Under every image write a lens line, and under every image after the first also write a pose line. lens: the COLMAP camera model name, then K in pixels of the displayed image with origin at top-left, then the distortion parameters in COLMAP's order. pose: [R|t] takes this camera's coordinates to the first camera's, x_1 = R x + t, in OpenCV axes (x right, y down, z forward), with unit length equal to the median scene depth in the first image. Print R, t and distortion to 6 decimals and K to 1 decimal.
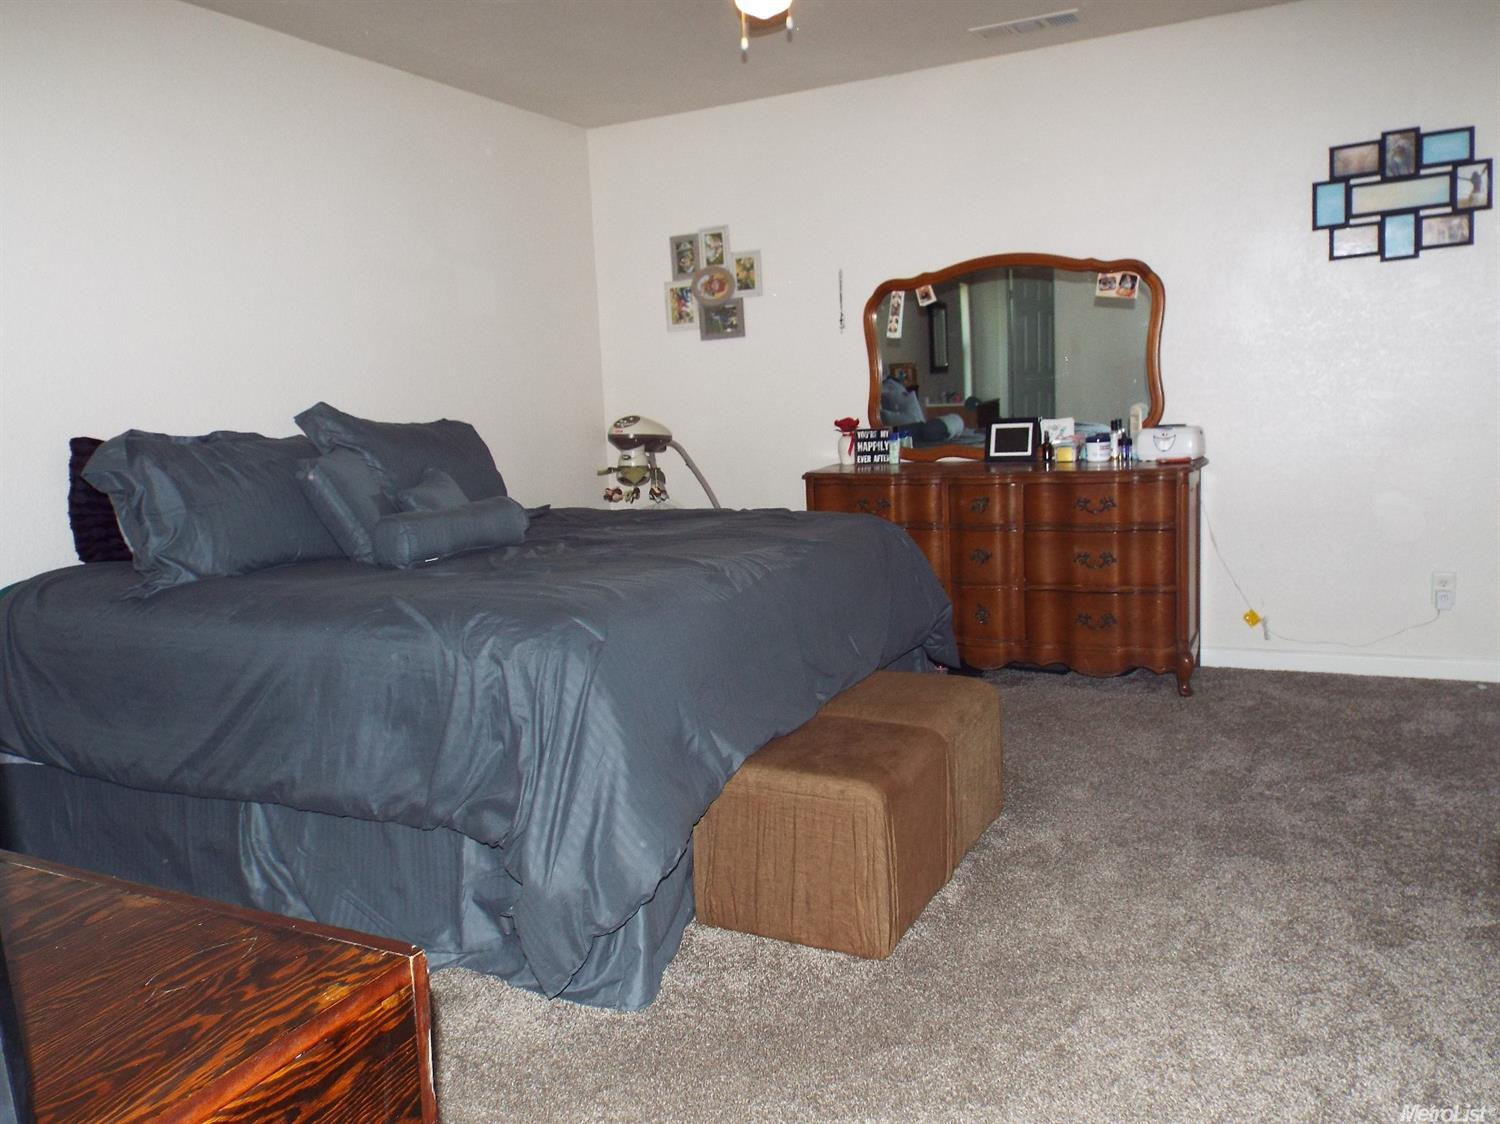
lens RADIAL K [[1176.0, 0, 750.0], [0, 1176.0, 562.0], [0, 0, 1]] dist [0.021691, -0.008930]
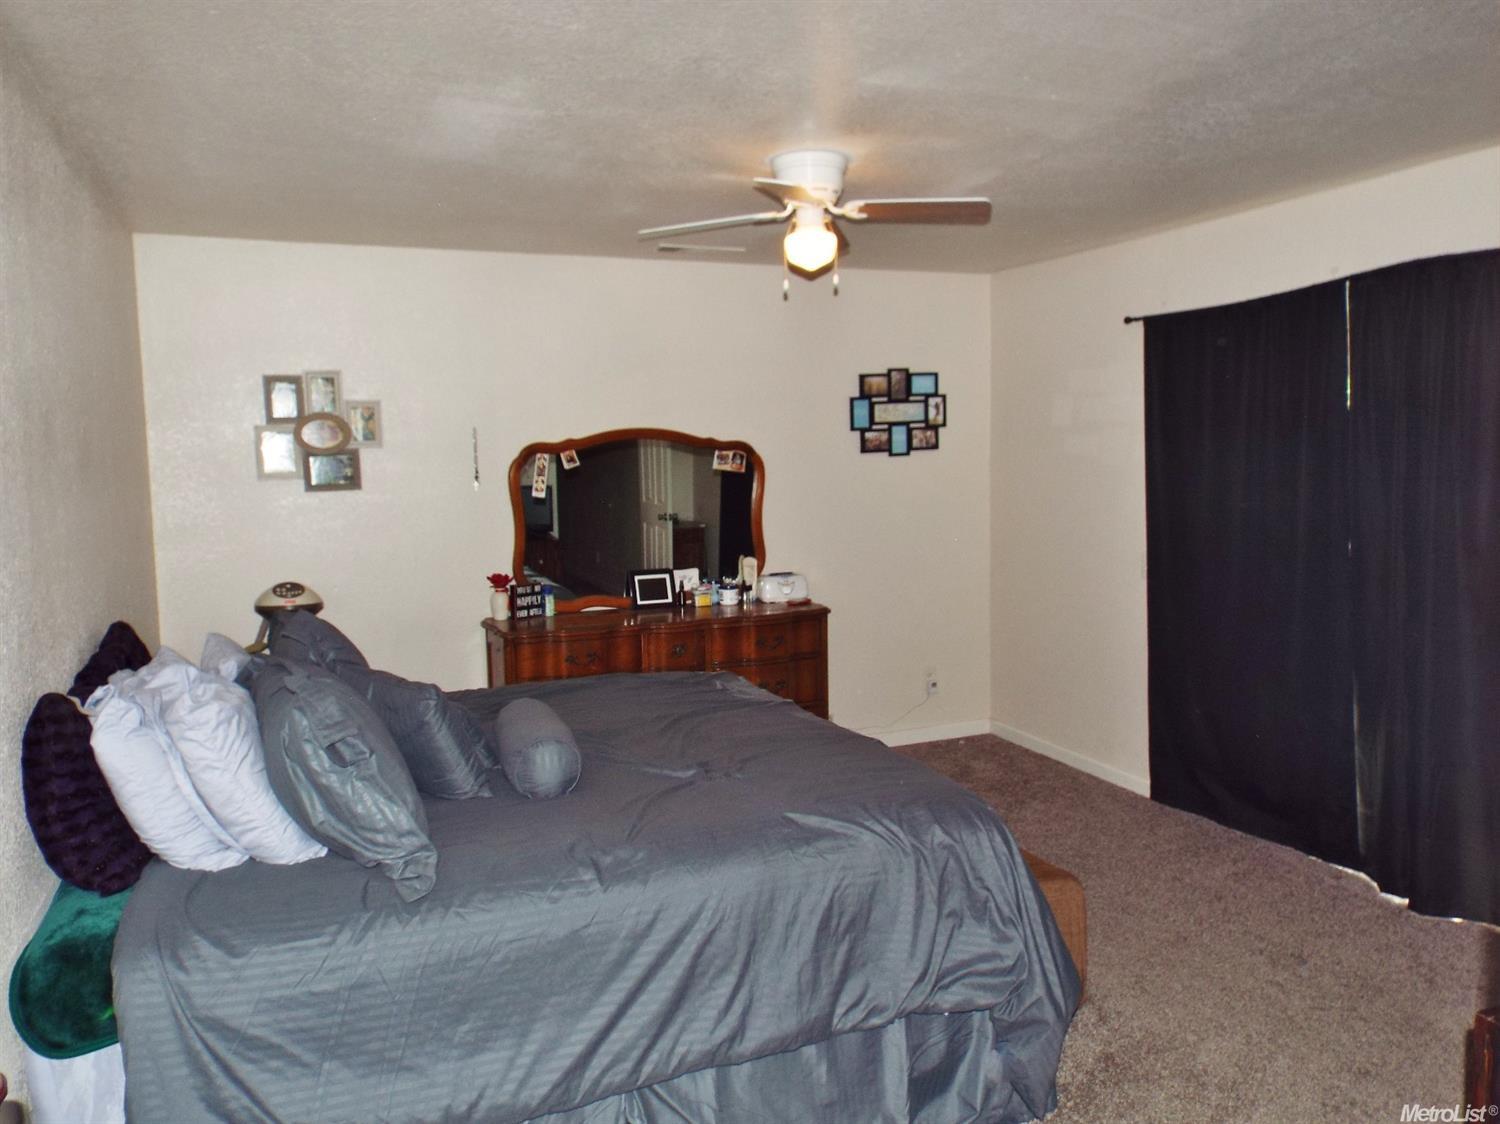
lens RADIAL K [[1176.0, 0, 750.0], [0, 1176.0, 562.0], [0, 0, 1]] dist [0.021691, -0.008930]
pose [[0.644793, -0.038175, 0.763403, -0.629874], [0.094937, 0.995018, -0.030430, -0.093305], [-0.758438, 0.092096, 0.645205, 0.209029]]
